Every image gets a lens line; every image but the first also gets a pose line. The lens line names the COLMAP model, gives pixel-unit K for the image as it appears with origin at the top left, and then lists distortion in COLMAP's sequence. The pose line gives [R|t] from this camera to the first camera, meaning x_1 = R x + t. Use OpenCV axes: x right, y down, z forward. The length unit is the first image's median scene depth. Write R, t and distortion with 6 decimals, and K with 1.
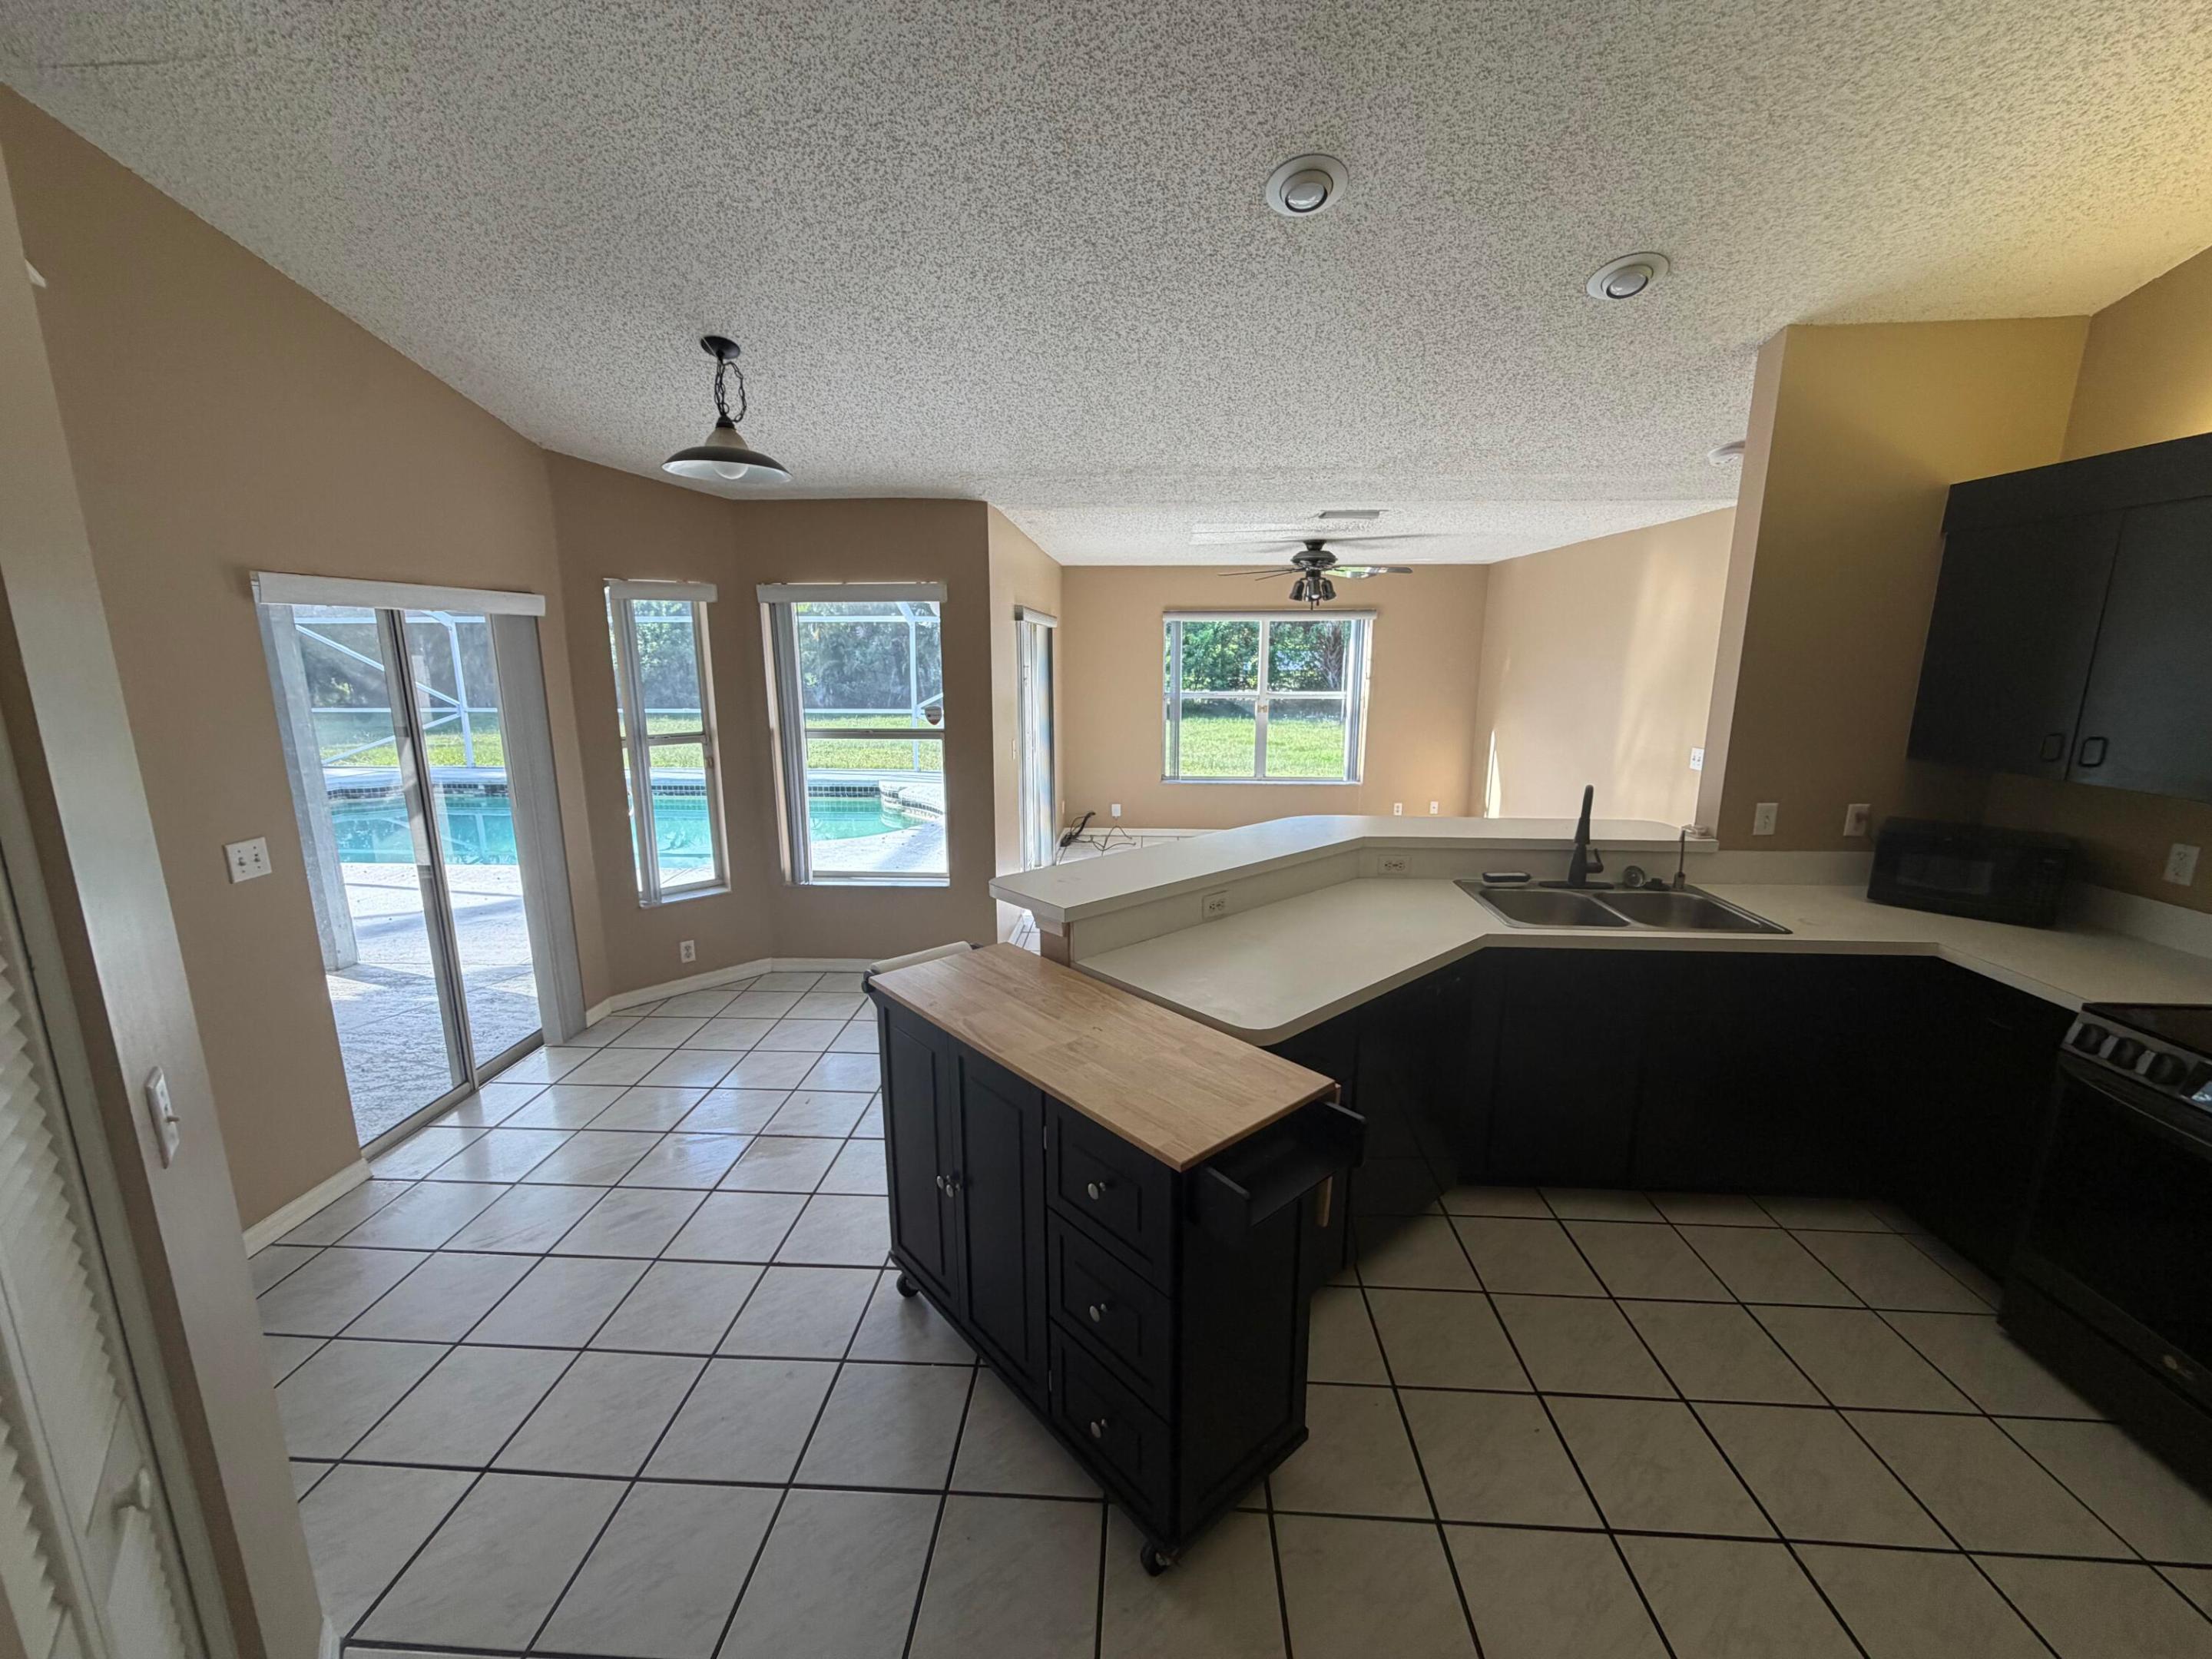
lens RADIAL K [[882.8, 0, 1099.6], [0, 882.8, 829.7], [0, 0, 1]] dist [0.000881, -0.000252]
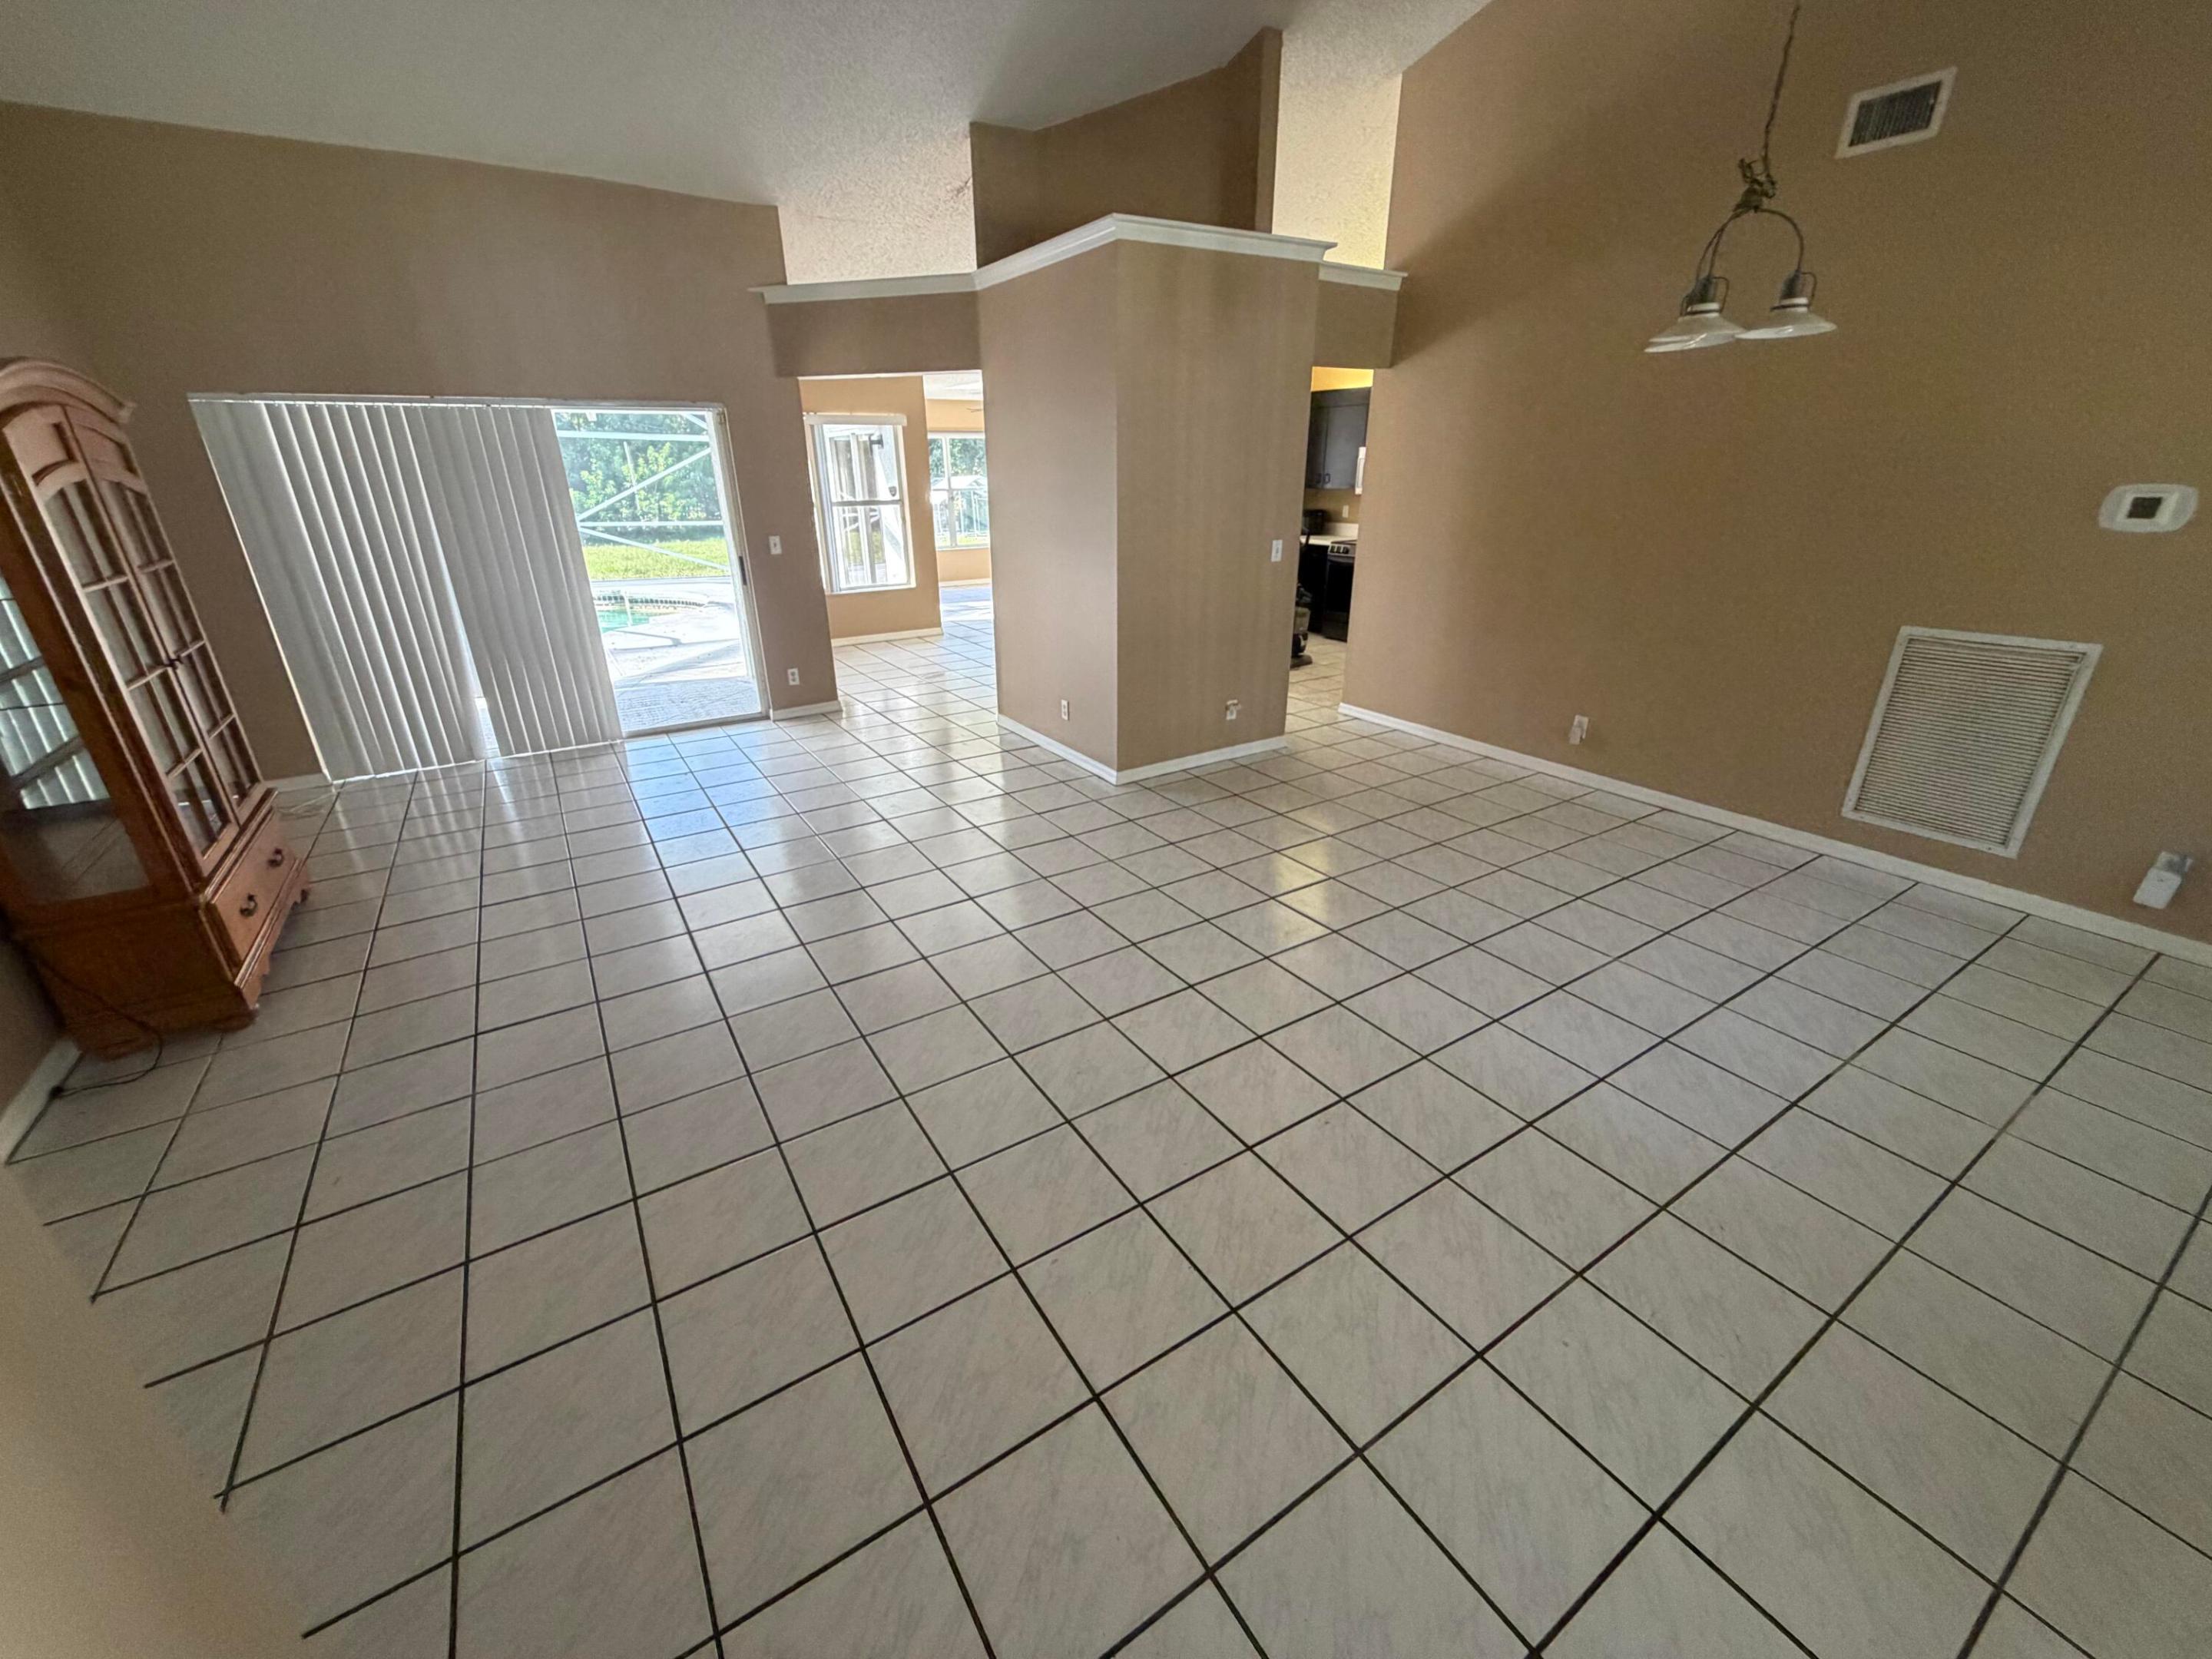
lens RADIAL K [[882.8, 0, 1102.7], [0, 882.8, 830.7], [0, 0, 1]] dist [0.000881, -0.000252]
pose [[0.809820, -0.229893, 0.539759, -1.649046], [0.126443, 0.966798, 0.222069, 0.334481], [-0.572890, -0.111588, 0.812001, -1.360988]]
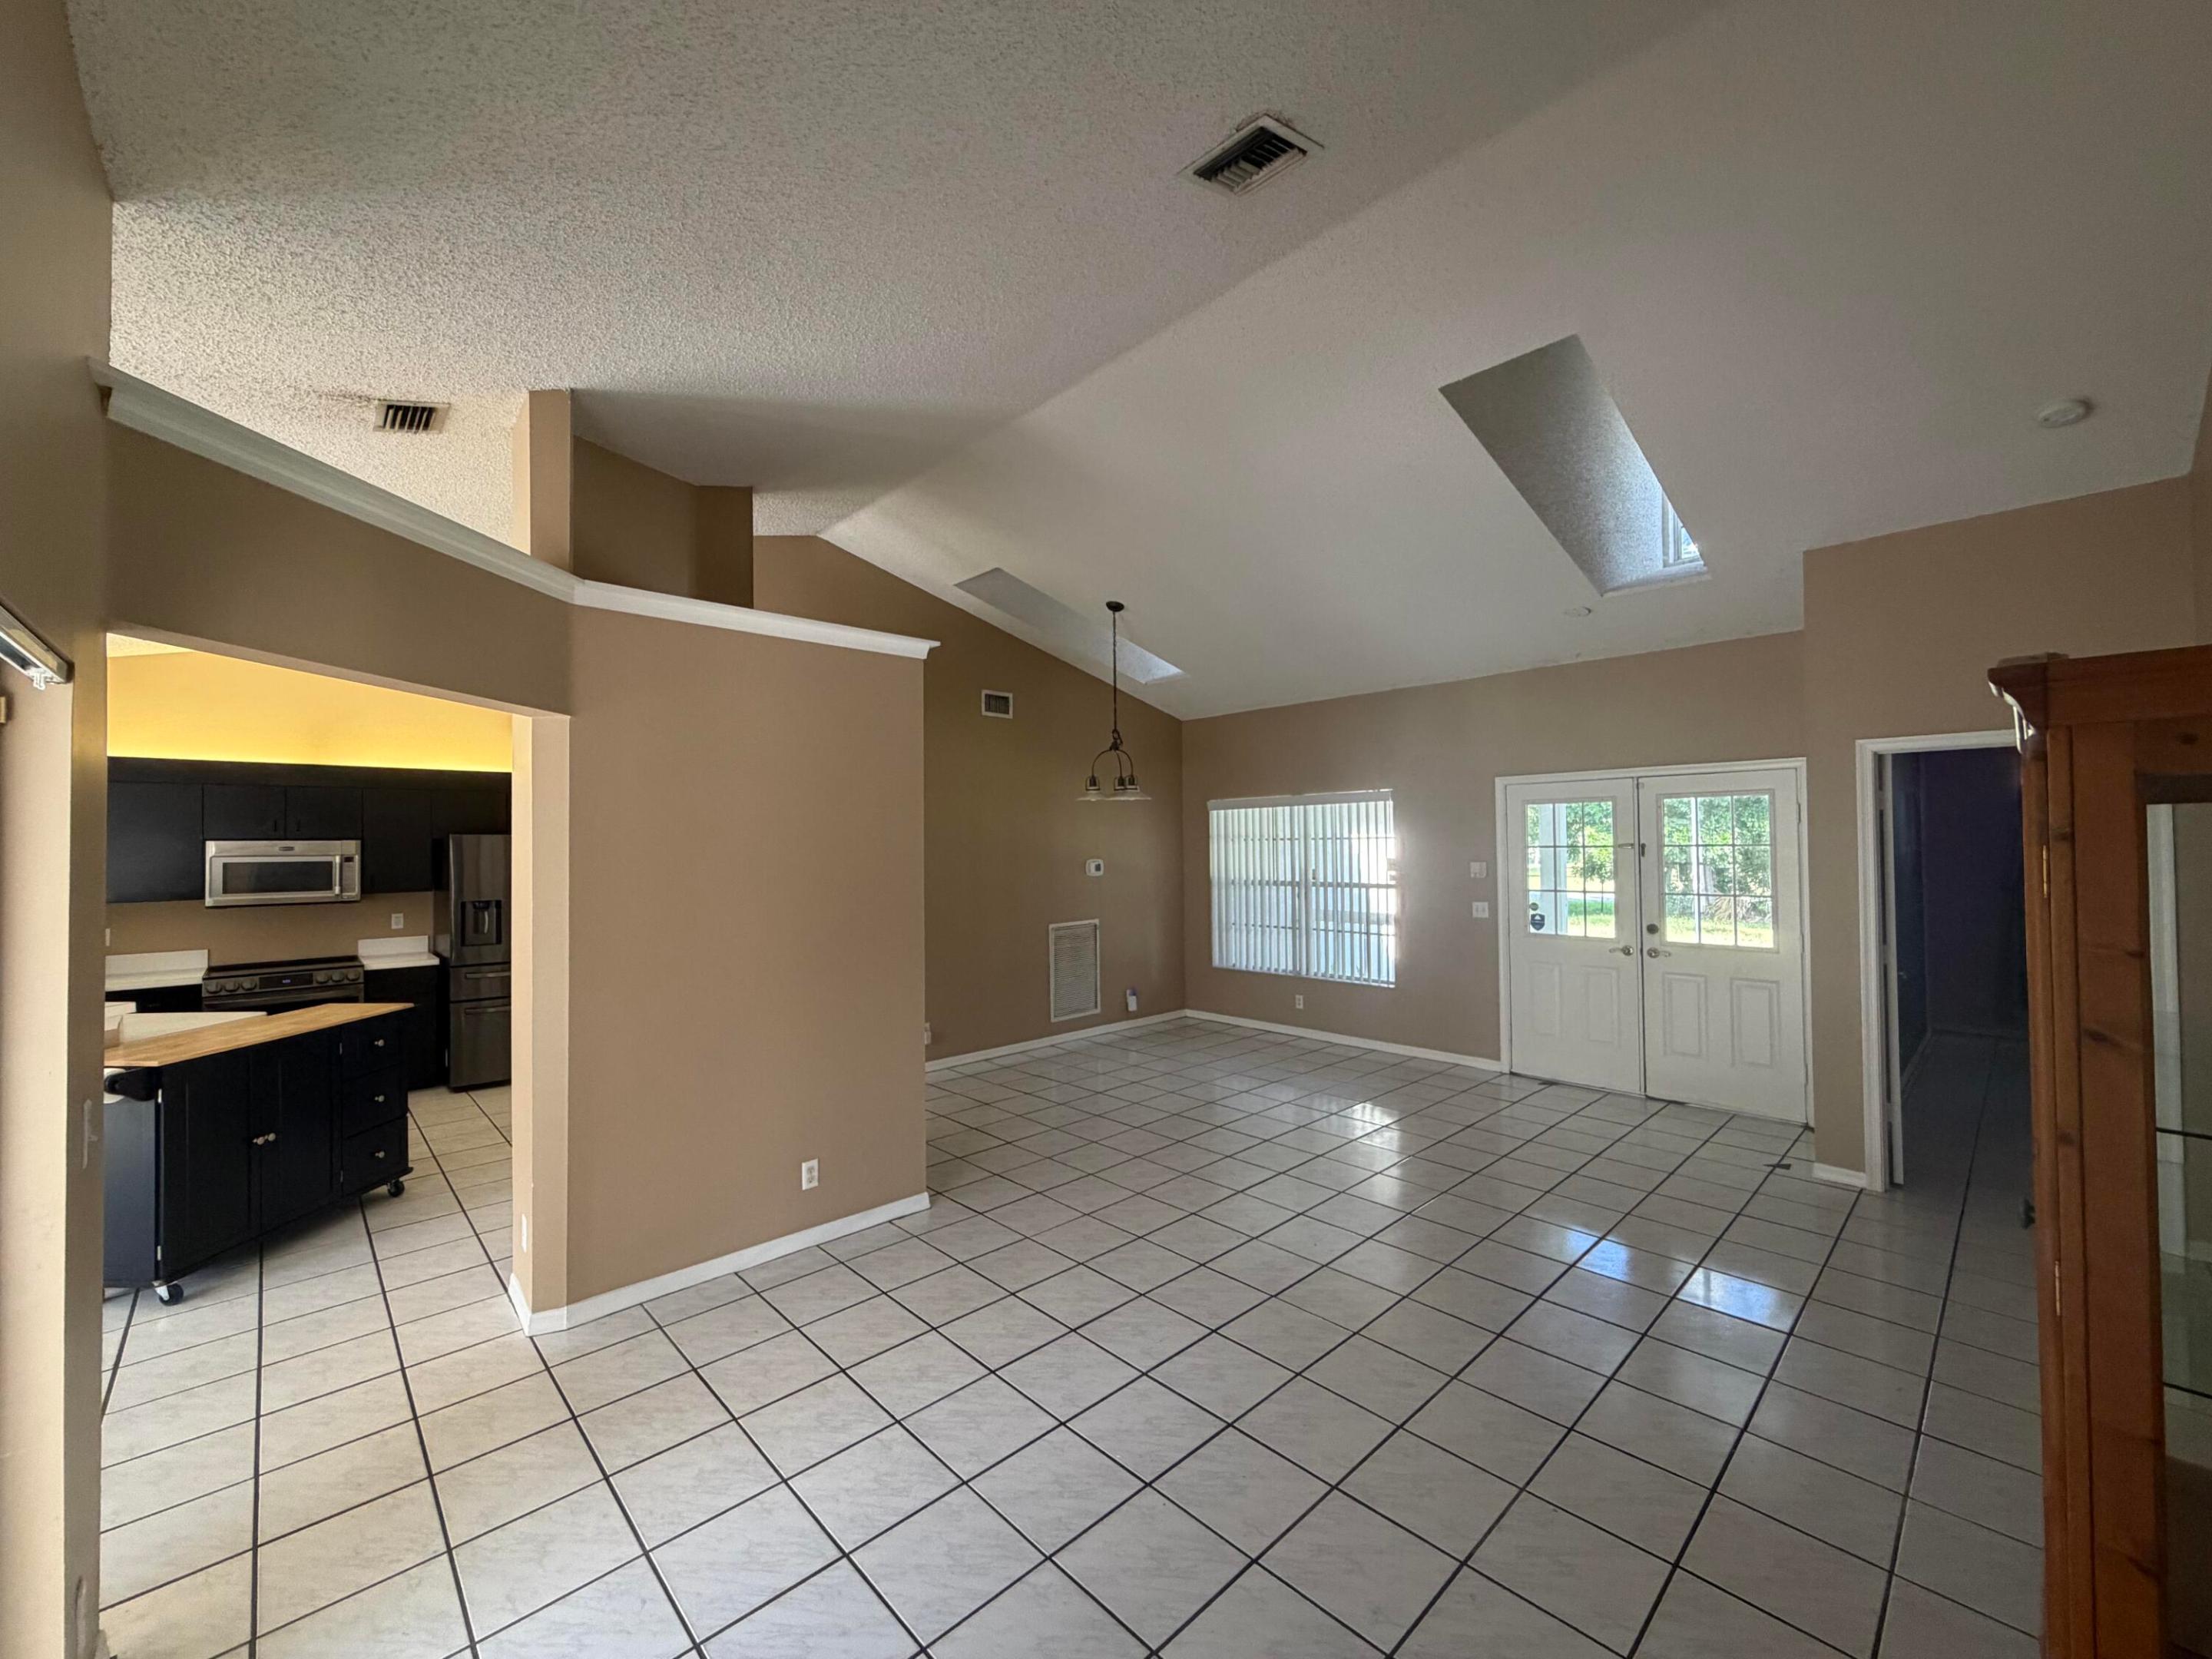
lens RADIAL K [[882.8, 0, 1096.3], [0, 882.8, 828.4], [0, 0, 1]] dist [0.000881, -0.000252]
pose [[-0.725477, 0.022043, 0.687894, -1.884791], [0.152392, 0.979823, 0.129320, -0.120754], [-0.671163, 0.198648, -0.714198, 0.761403]]
